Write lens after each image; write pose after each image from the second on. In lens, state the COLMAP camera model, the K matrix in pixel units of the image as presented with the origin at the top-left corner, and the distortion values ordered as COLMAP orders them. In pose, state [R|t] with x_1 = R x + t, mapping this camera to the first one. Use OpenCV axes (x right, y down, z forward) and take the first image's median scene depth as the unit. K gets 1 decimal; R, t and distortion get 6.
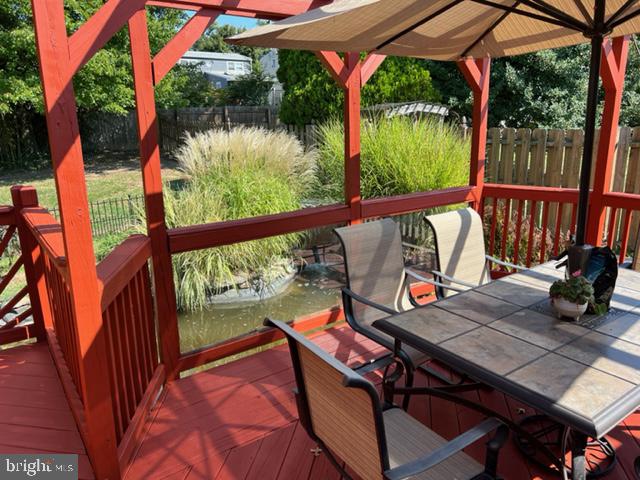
lens RADIAL K [[481.9, 0, 317.4], [0, 481.9, 237.0], [0, 0, 1]] dist [0.027568, -0.016907]
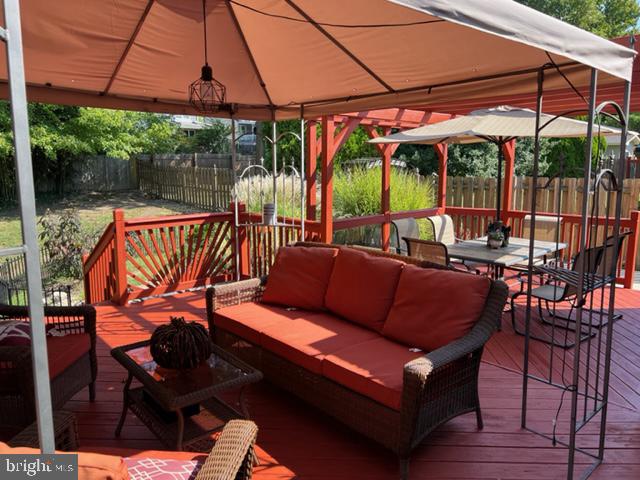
lens RADIAL K [[481.9, 0, 321.2], [0, 481.9, 239.3], [0, 0, 1]] dist [0.027568, -0.016907]
pose [[0.988759, -0.007489, 0.149332, -0.180086], [0.020866, 0.995883, -0.088216, 0.075154], [-0.148056, 0.090340, 0.984844, -0.322041]]
